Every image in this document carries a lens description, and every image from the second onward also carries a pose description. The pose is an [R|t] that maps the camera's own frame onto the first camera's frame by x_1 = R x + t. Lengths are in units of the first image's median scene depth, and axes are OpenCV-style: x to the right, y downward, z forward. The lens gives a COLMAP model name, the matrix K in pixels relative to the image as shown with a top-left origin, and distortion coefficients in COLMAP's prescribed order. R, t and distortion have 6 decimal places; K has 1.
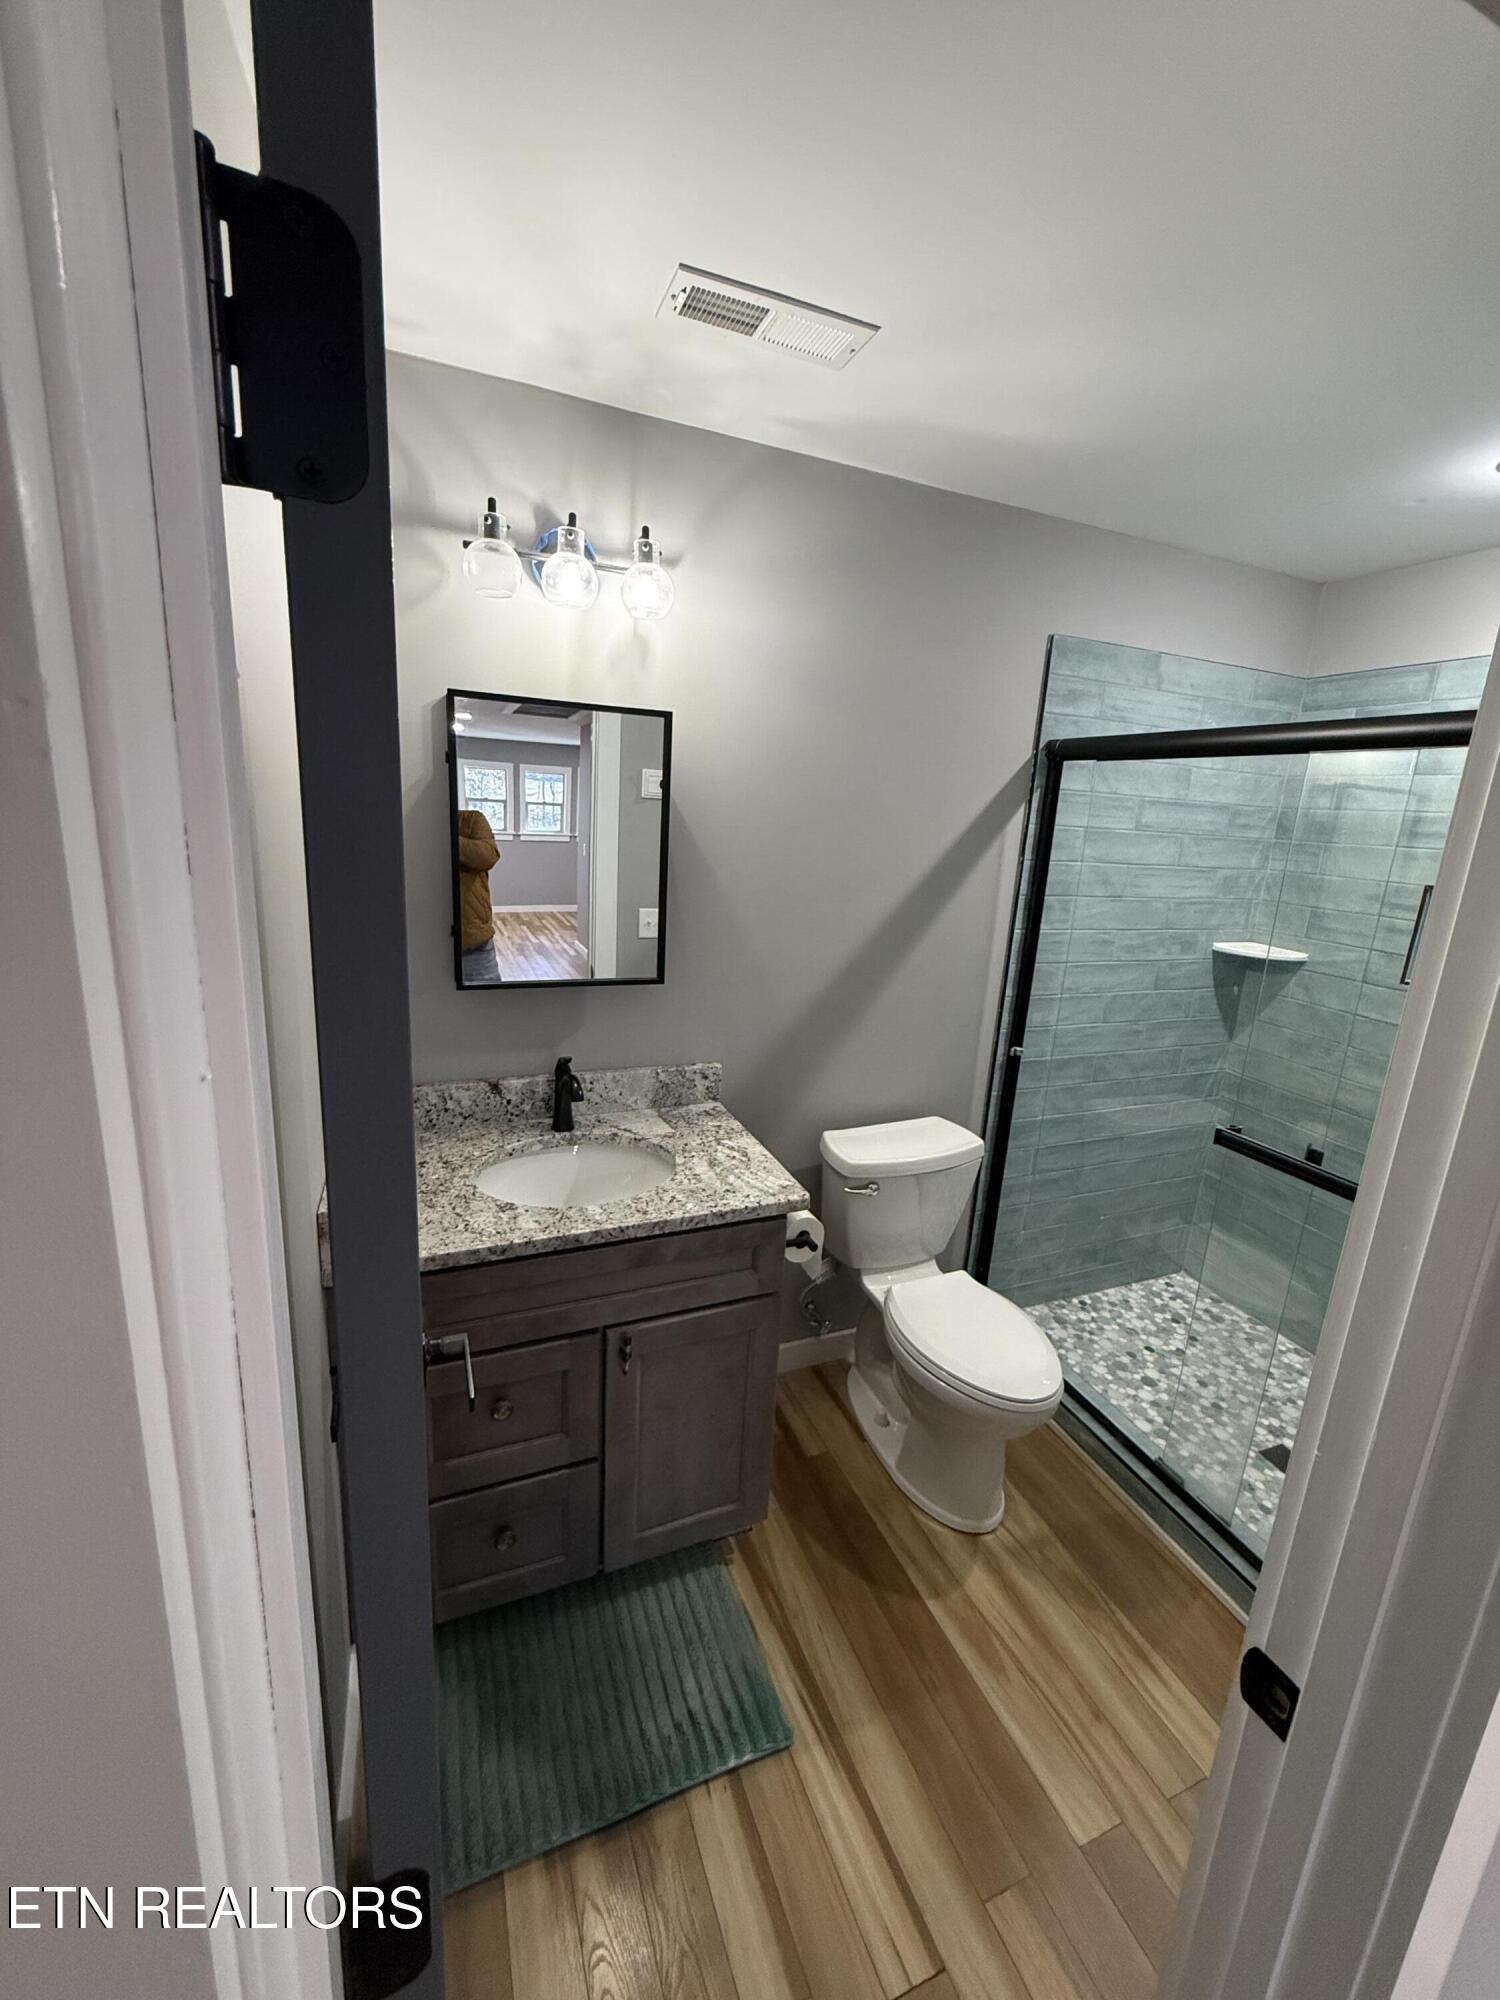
lens RADIAL K [[795.3, 0, 752.2], [0, 795.3, 999.5], [0, 0, 1]] dist [-0.002014, -0.000029]
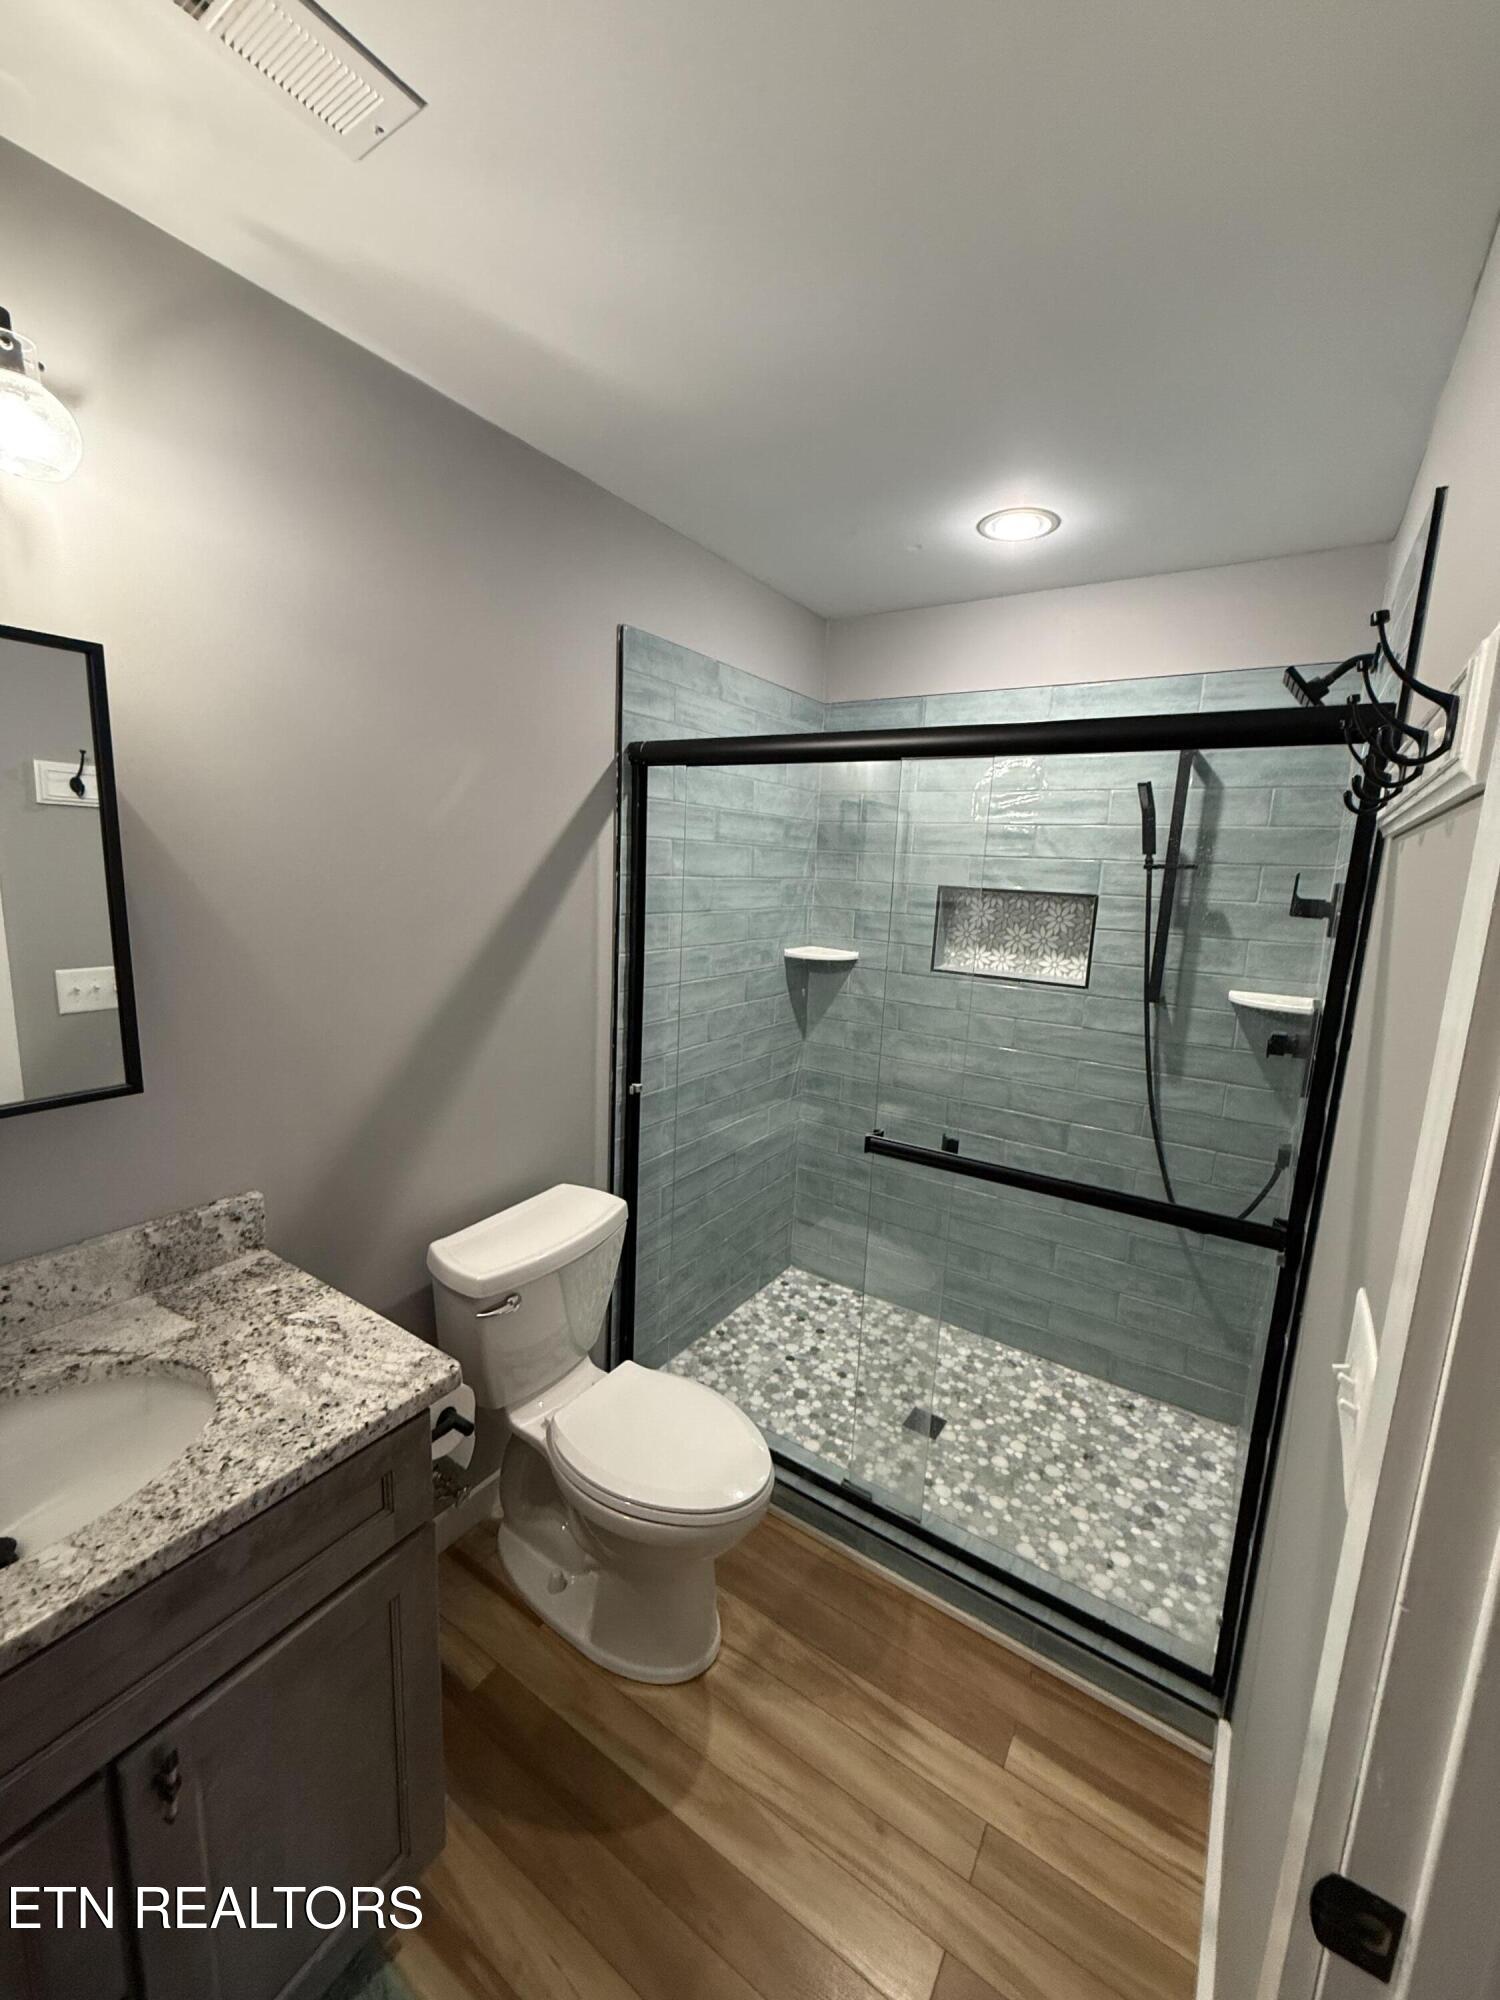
lens RADIAL K [[795.3, 0, 753.4], [0, 795.3, 996.8], [0, 0, 1]] dist [-0.002014, -0.000029]
pose [[0.825742, -0.116316, 0.551925, -0.044631], [0.134778, 0.990850, 0.007174, -0.028719], [-0.547709, 0.068463, 0.833863, 0.198047]]
